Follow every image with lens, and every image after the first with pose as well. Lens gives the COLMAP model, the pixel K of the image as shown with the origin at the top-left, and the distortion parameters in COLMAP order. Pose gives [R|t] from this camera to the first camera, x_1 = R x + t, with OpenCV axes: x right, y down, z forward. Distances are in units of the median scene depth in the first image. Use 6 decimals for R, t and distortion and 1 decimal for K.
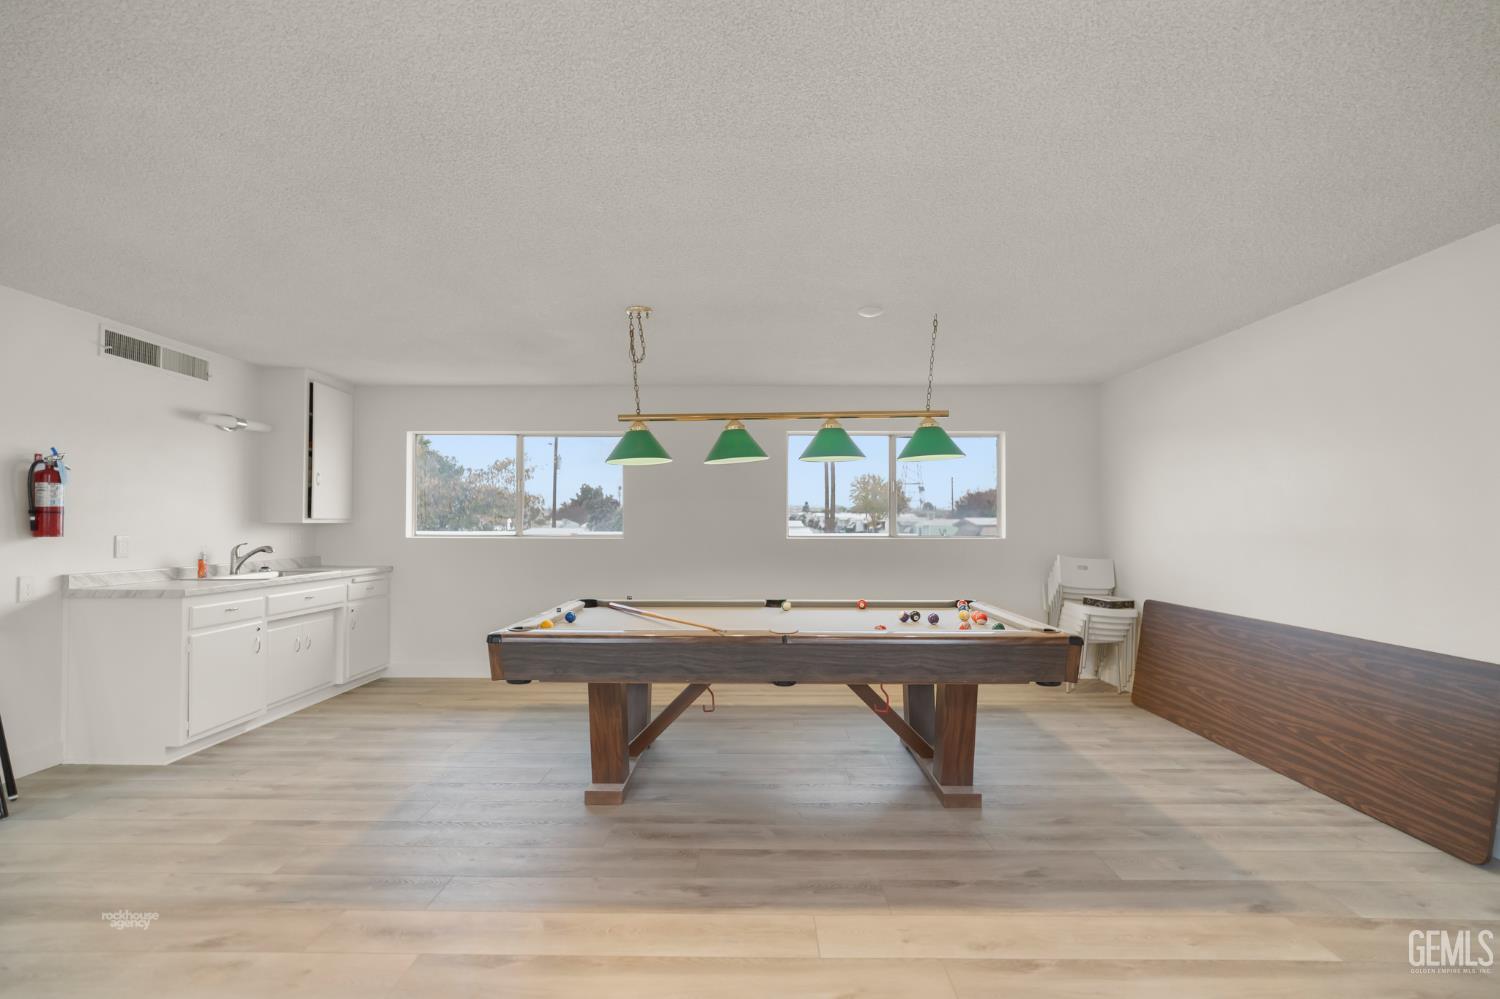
lens RADIAL K [[708.0, 0, 750.0], [0, 708.0, 499.5], [0, 0, 1]] dist [-0.012698, 0.000909]
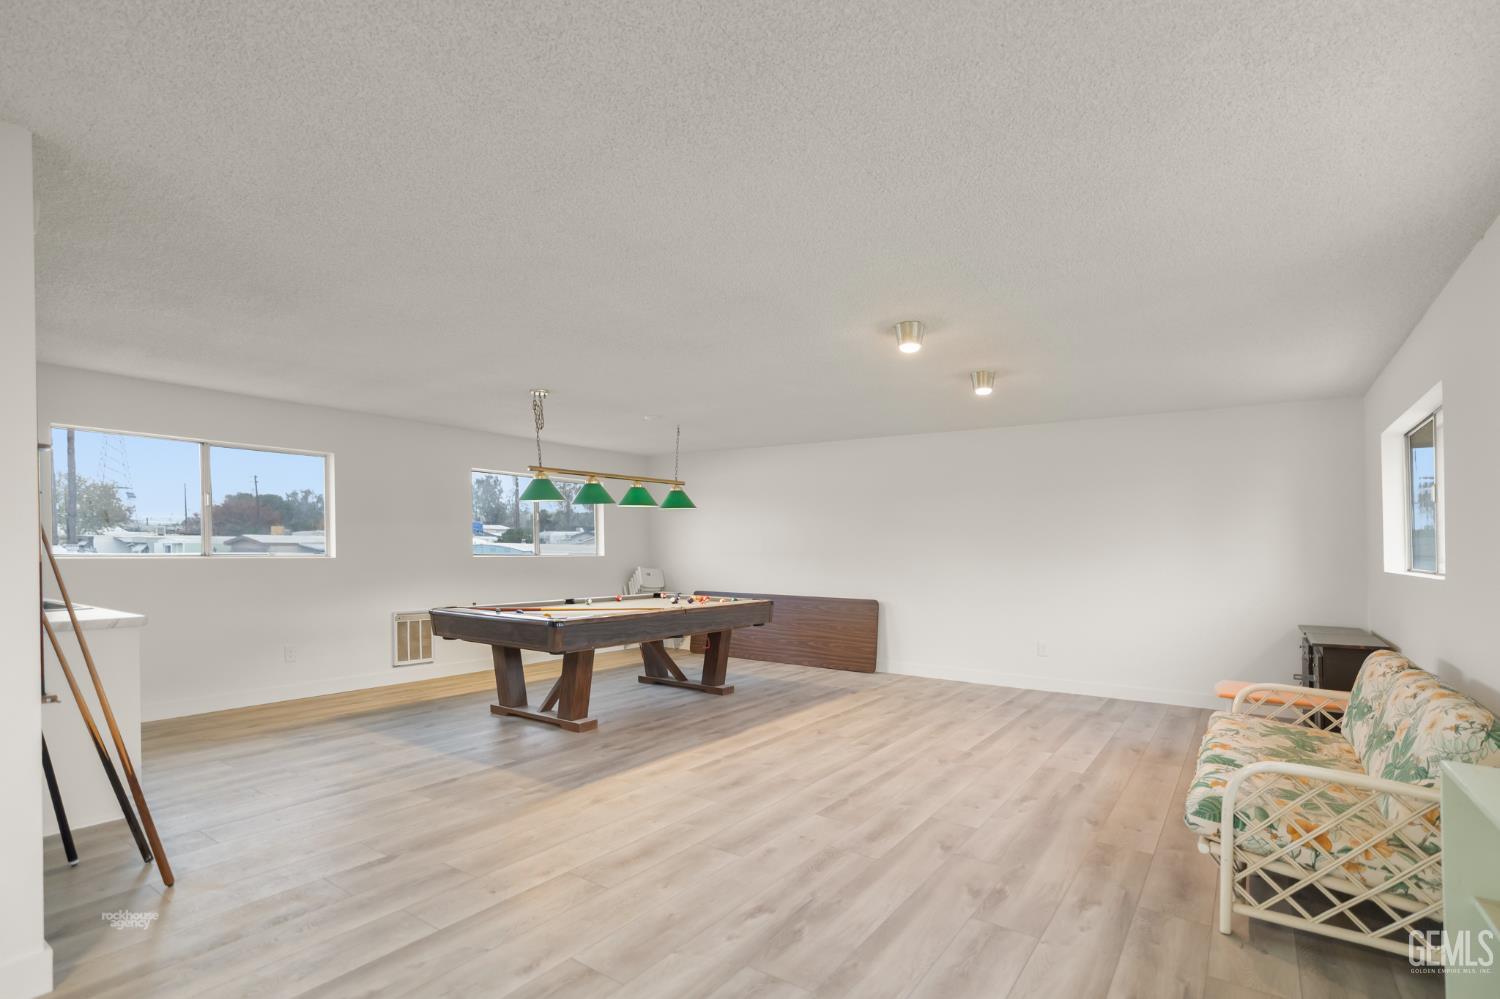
lens RADIAL K [[708.0, 0, 750.0], [0, 708.0, 499.5], [0, 0, 1]] dist [-0.012698, 0.000909]
pose [[0.571620, 0.061116, 0.818239, -1.120393], [-0.038273, 0.998123, -0.047814, -0.006142], [-0.819625, -0.003985, 0.572886, -0.141772]]
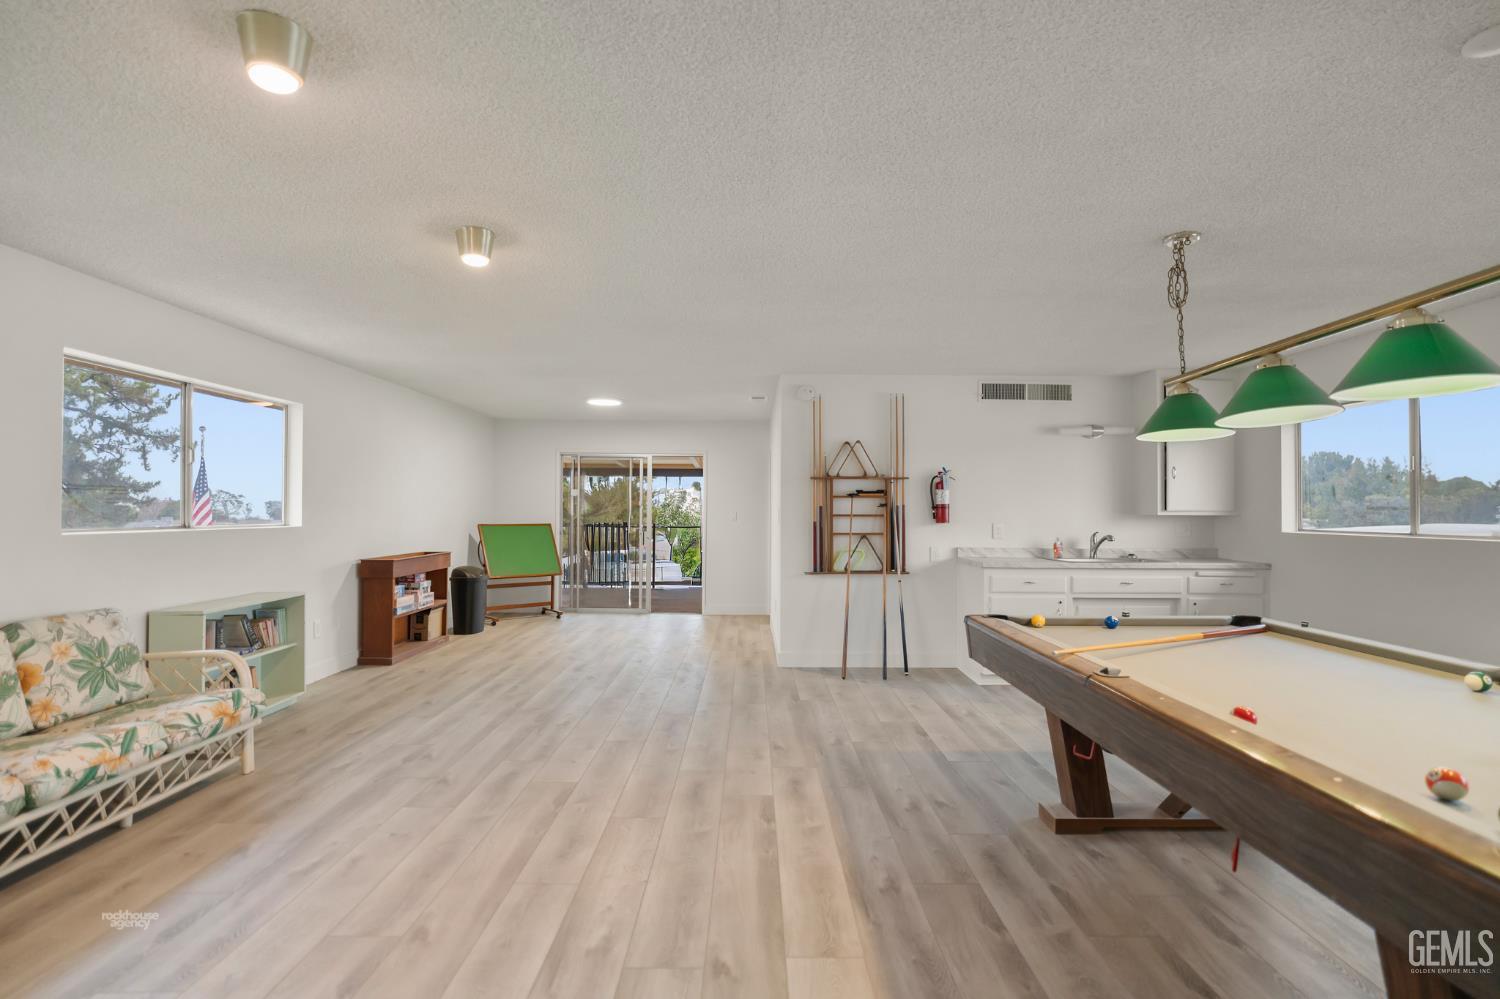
lens RADIAL K [[723.0, 0, 756.2], [0, 723.0, 502.8], [0, 0, 1]] dist [-0.002356, 0.000158]
pose [[0.002700, -0.013852, -0.999900, 0.626689], [0.031369, 0.999413, -0.013760, 0.014977], [0.999504, -0.031329, 0.003133, 0.545207]]
